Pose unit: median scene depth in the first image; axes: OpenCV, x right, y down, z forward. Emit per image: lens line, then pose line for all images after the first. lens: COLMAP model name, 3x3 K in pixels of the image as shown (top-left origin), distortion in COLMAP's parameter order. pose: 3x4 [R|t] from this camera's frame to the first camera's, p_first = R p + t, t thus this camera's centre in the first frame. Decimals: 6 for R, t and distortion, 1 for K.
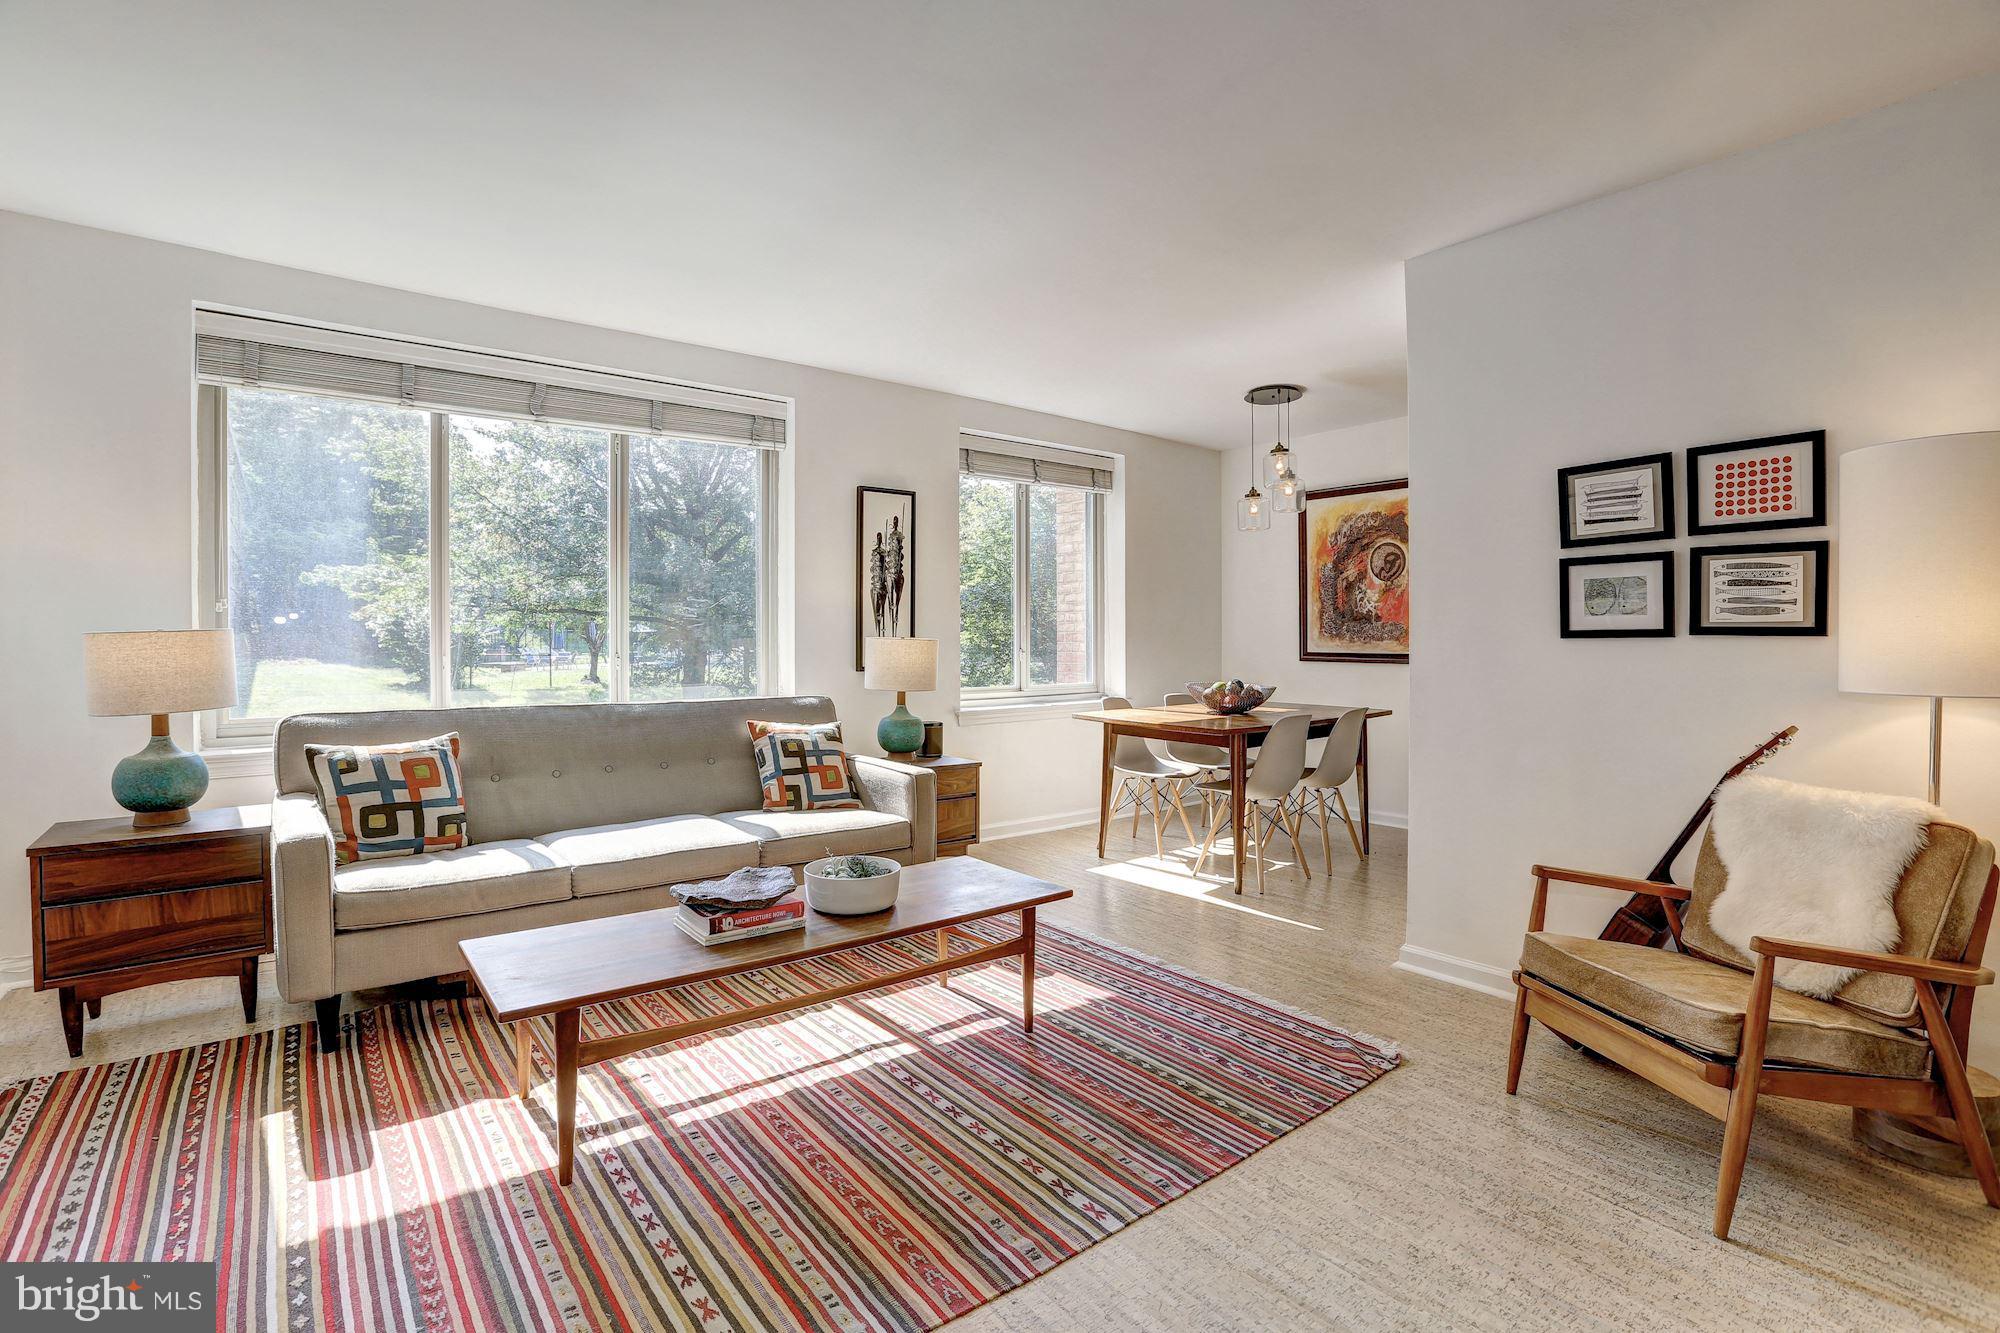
lens RADIAL K [[974.2, 0, 1017.8], [0, 974.2, 641.6], [0, 0, 1]] dist [-0.003526, -0.000271]
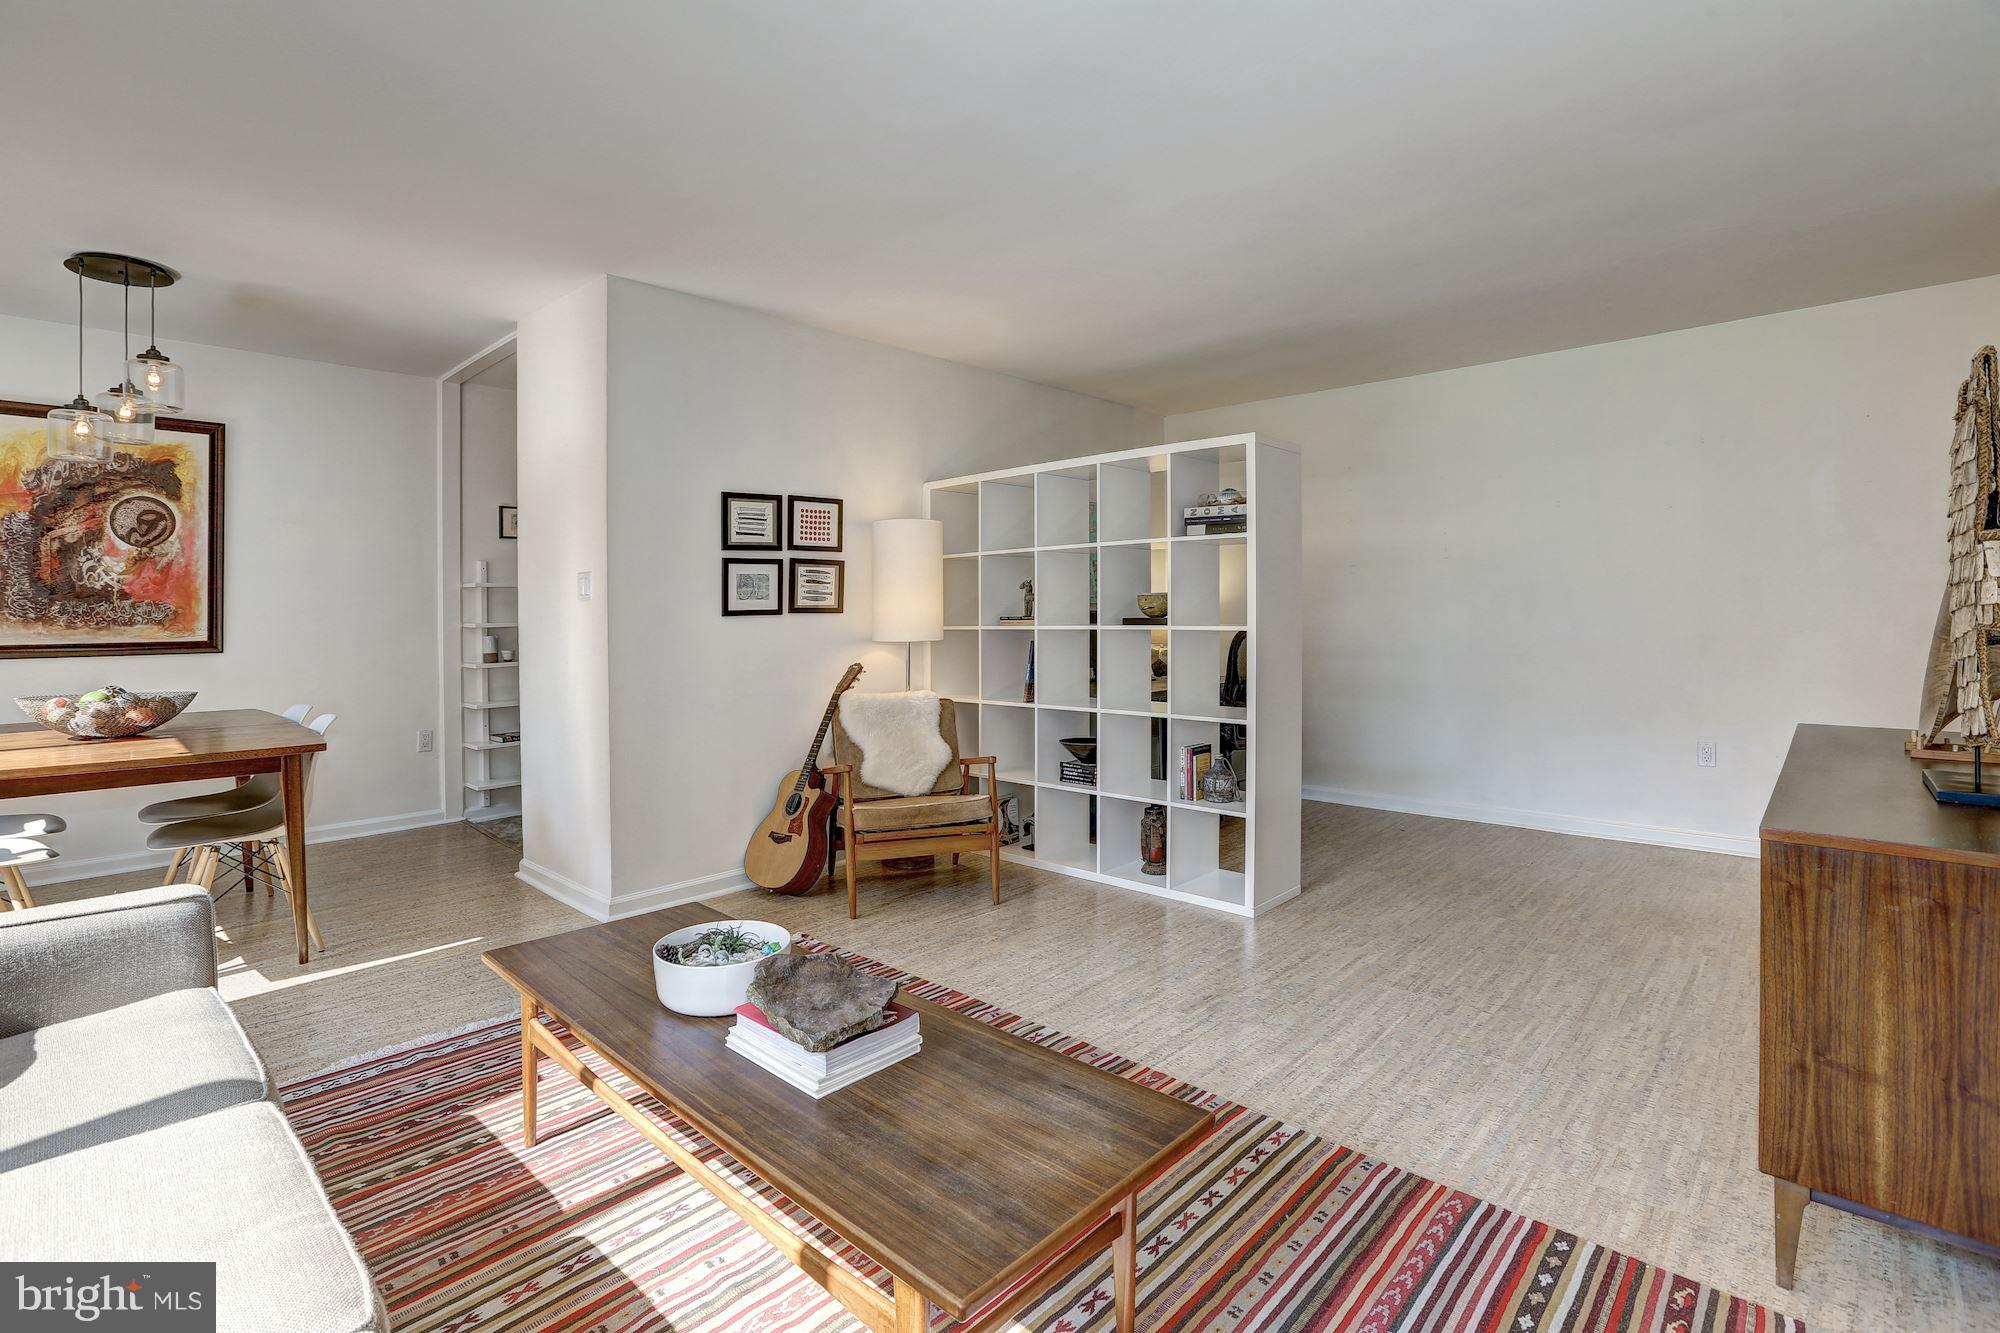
lens RADIAL K [[926.2, 0, 1001.9], [0, 926.2, 610.8], [0, 0, 1]] dist [-0.004566, -0.000574]
pose [[-0.130669, -0.001611, 0.991425, -0.491172], [0.013602, 0.999902, 0.003417, -0.006549], [-0.991333, 0.013932, -0.130635, 0.498459]]
